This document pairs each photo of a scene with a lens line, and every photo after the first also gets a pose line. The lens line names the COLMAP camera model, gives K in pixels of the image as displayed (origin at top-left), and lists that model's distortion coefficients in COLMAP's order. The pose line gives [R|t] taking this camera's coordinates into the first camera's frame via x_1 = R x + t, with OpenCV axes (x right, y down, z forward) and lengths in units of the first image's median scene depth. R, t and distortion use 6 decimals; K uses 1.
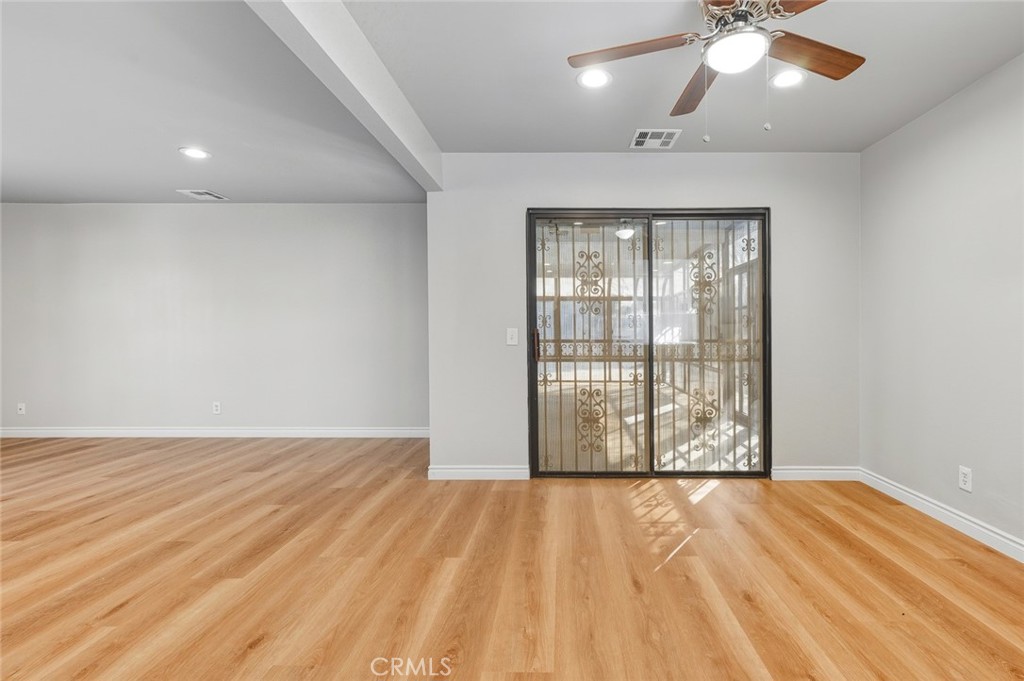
lens RADIAL K [[434.3, 0, 552.9], [0, 434.3, 340.6], [0, 0, 1]] dist [0.000807, 0.000521]
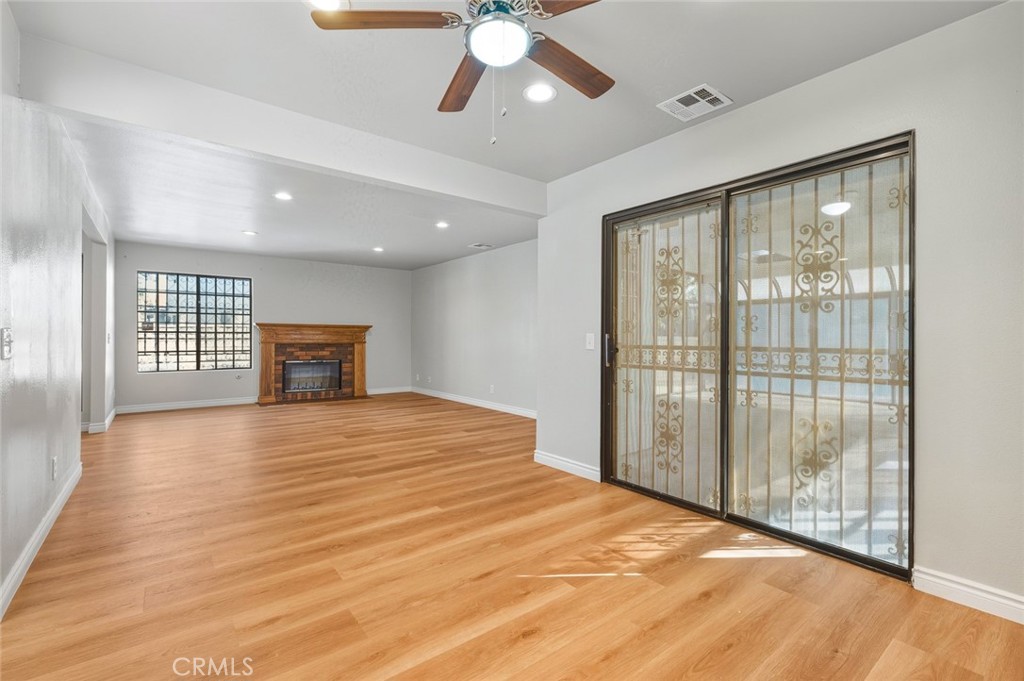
lens RADIAL K [[434.3, 0, 552.9], [0, 434.3, 340.6], [0, 0, 1]] dist [0.000807, 0.000521]
pose [[0.665883, 0.005913, -0.746032, 0.644635], [-0.017283, 0.999822, -0.007502, -0.002005], [0.745856, 0.017889, 0.665867, 0.243927]]
